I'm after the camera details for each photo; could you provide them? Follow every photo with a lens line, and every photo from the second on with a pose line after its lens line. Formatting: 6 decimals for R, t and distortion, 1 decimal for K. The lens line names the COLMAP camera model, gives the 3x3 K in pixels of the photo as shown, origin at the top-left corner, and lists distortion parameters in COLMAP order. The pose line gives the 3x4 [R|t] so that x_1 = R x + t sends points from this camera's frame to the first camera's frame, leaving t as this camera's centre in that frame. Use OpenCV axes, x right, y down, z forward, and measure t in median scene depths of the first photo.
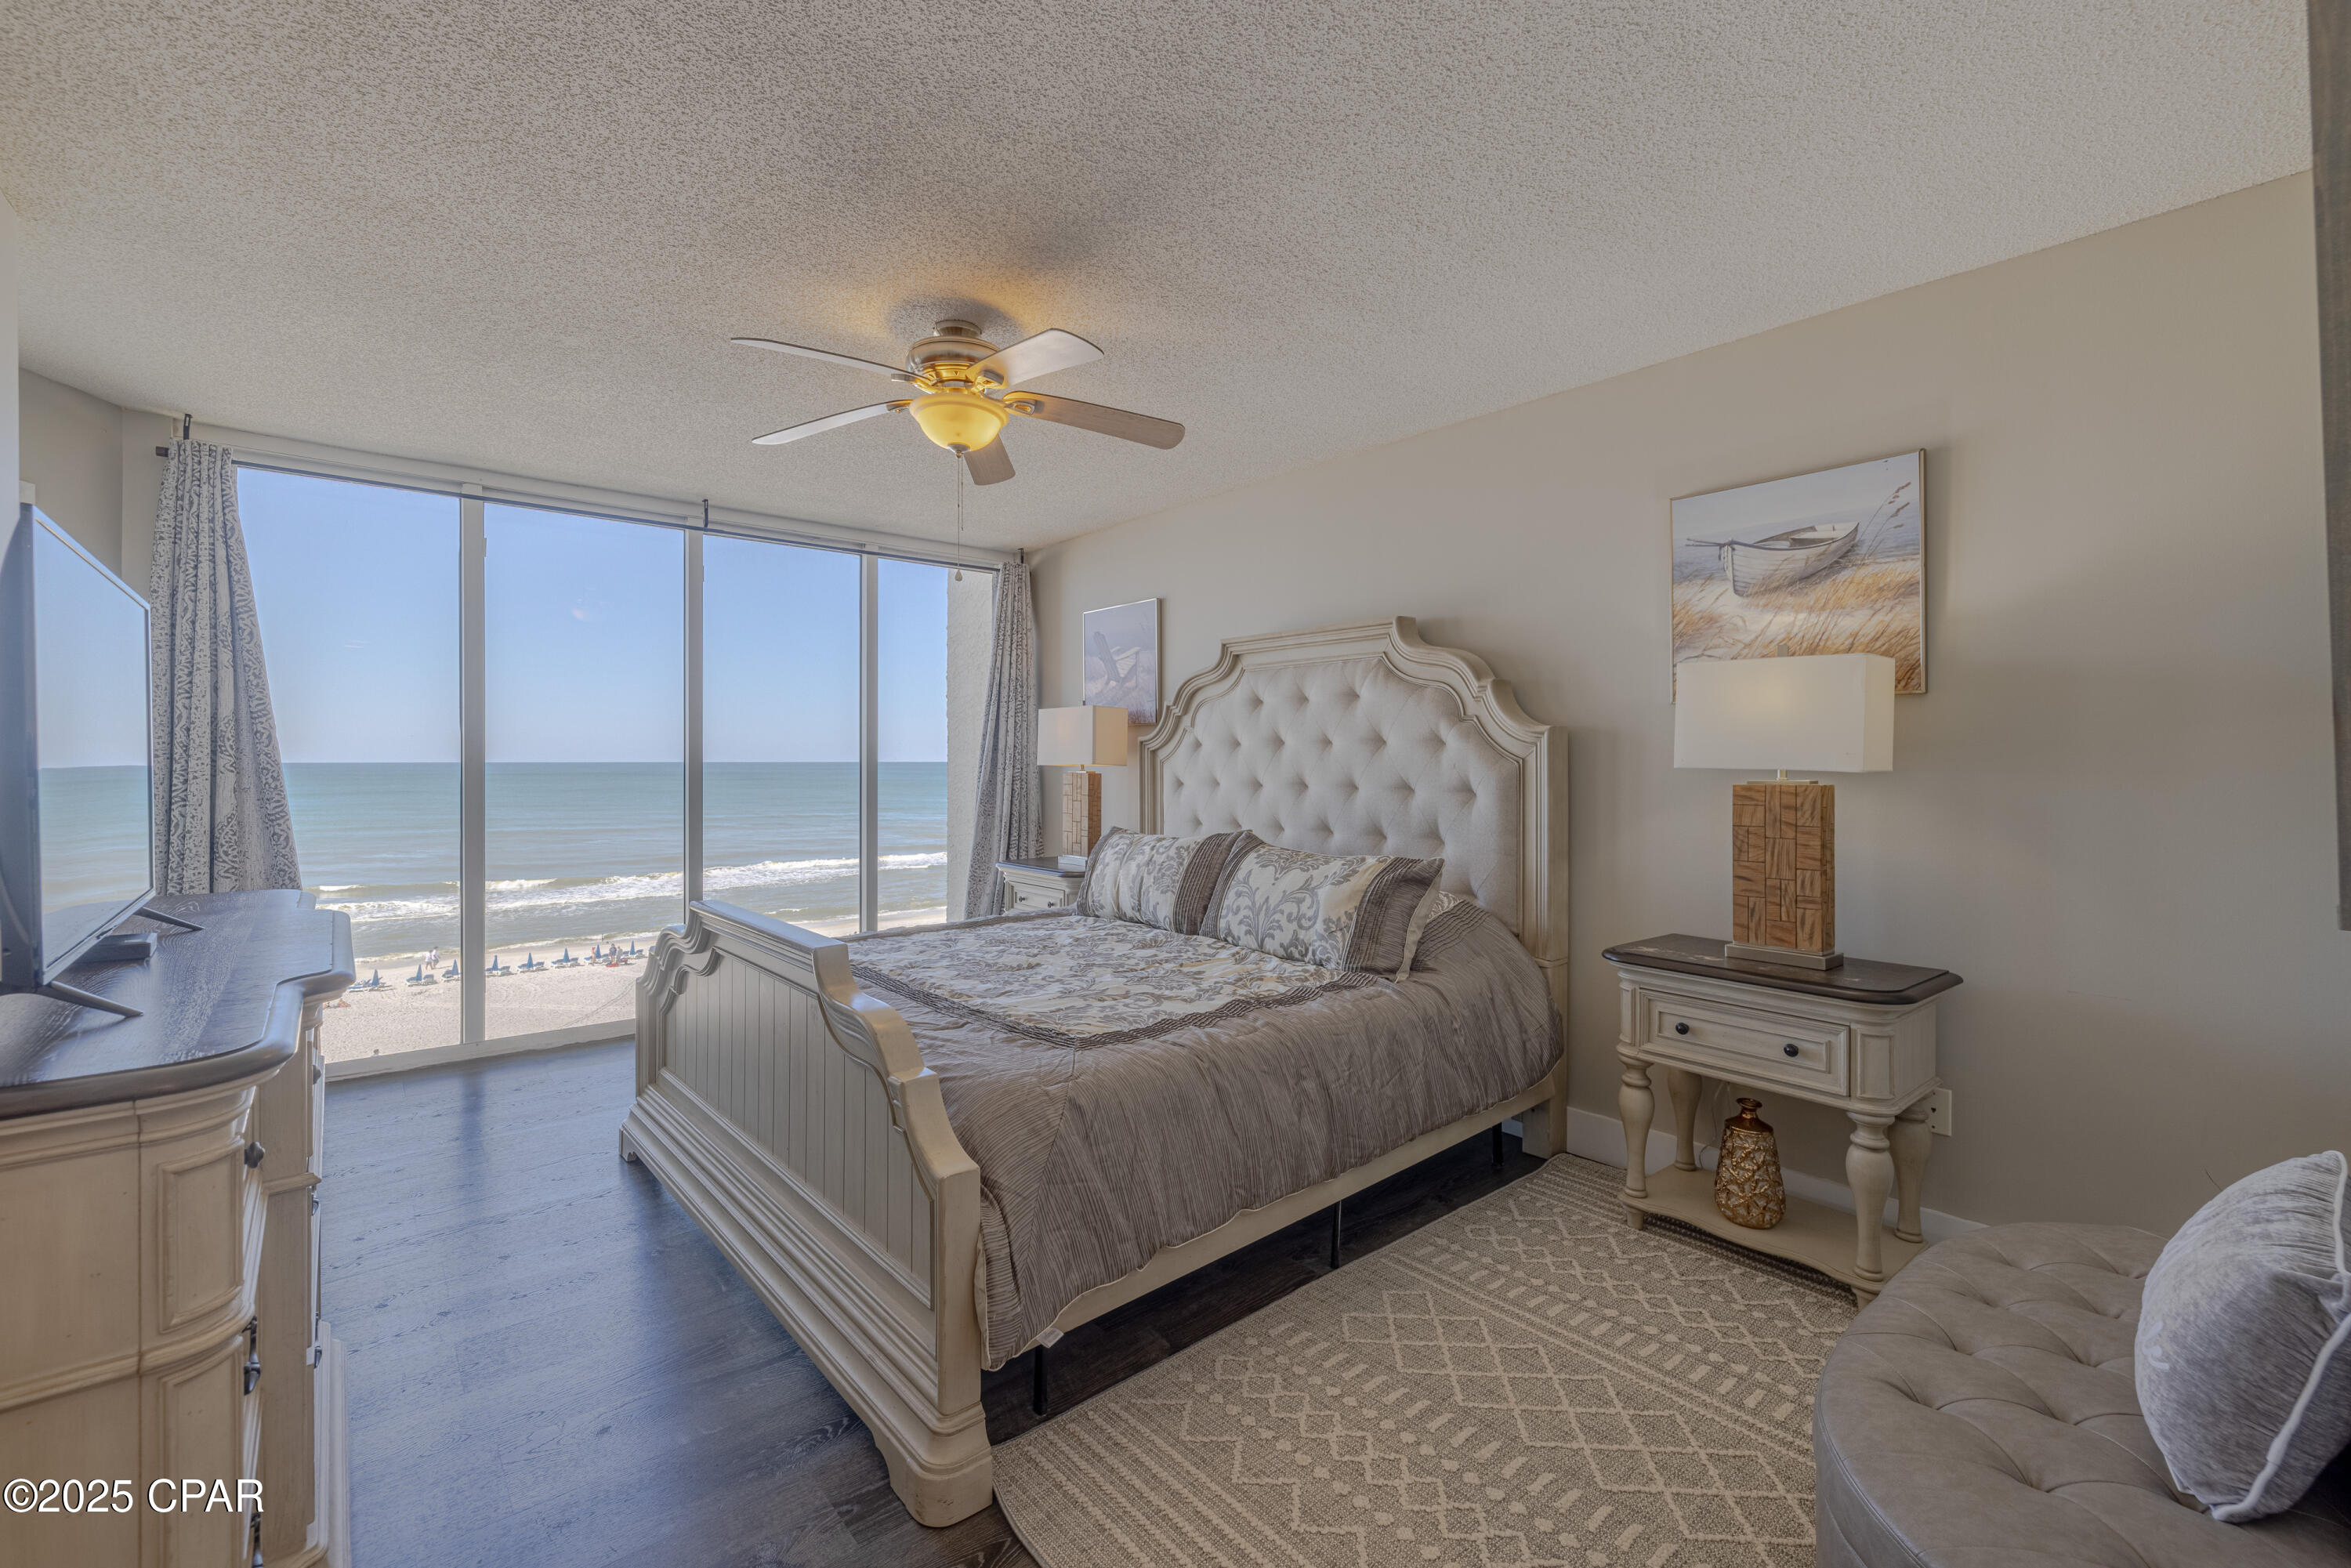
lens RADIAL K [[994.4, 0, 1184.2], [0, 994.4, 764.9], [0, 0, 1]] dist [0.001176, -0.000571]
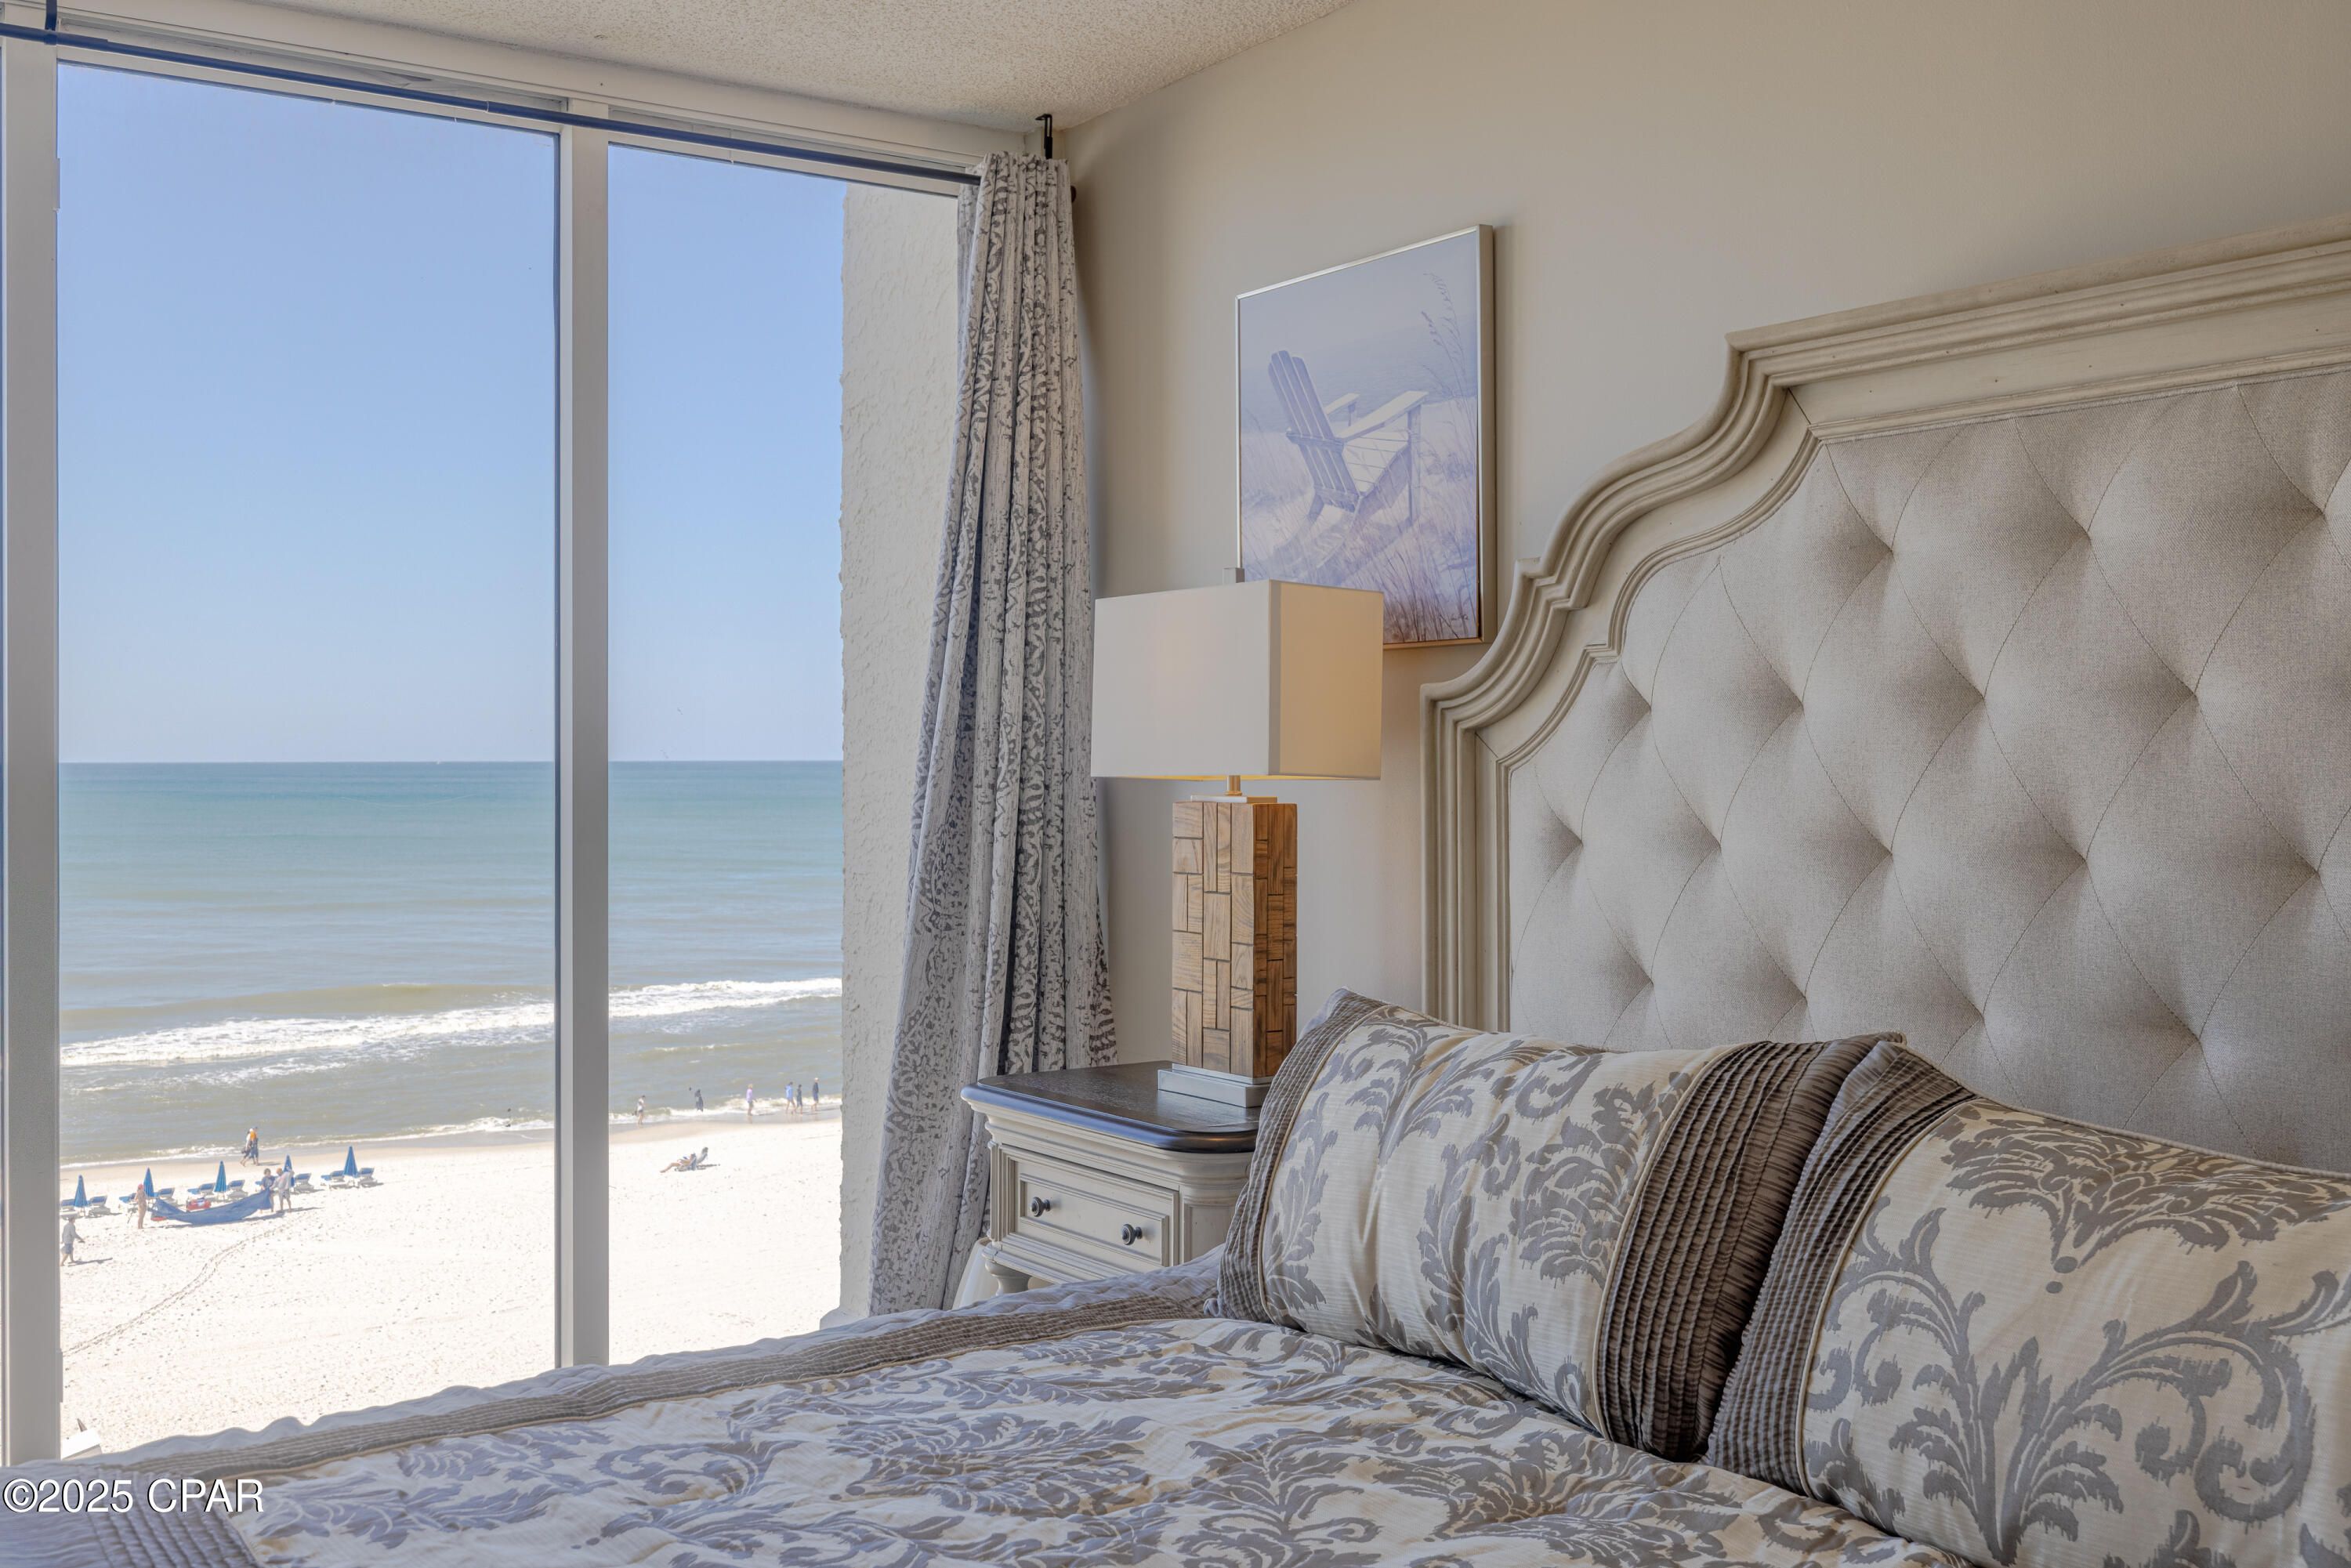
lens RADIAL K [[2368.4, 0, 1066.1], [0, 2368.4, 686.0], [0, 0, 1]] dist [-0.006477, 0.027188]
pose [[0.986071, -0.005345, -0.166240, -0.033001], [-0.000475, 0.999389, -0.034949, -0.002389], [0.166325, 0.034542, 0.985466, 0.277336]]
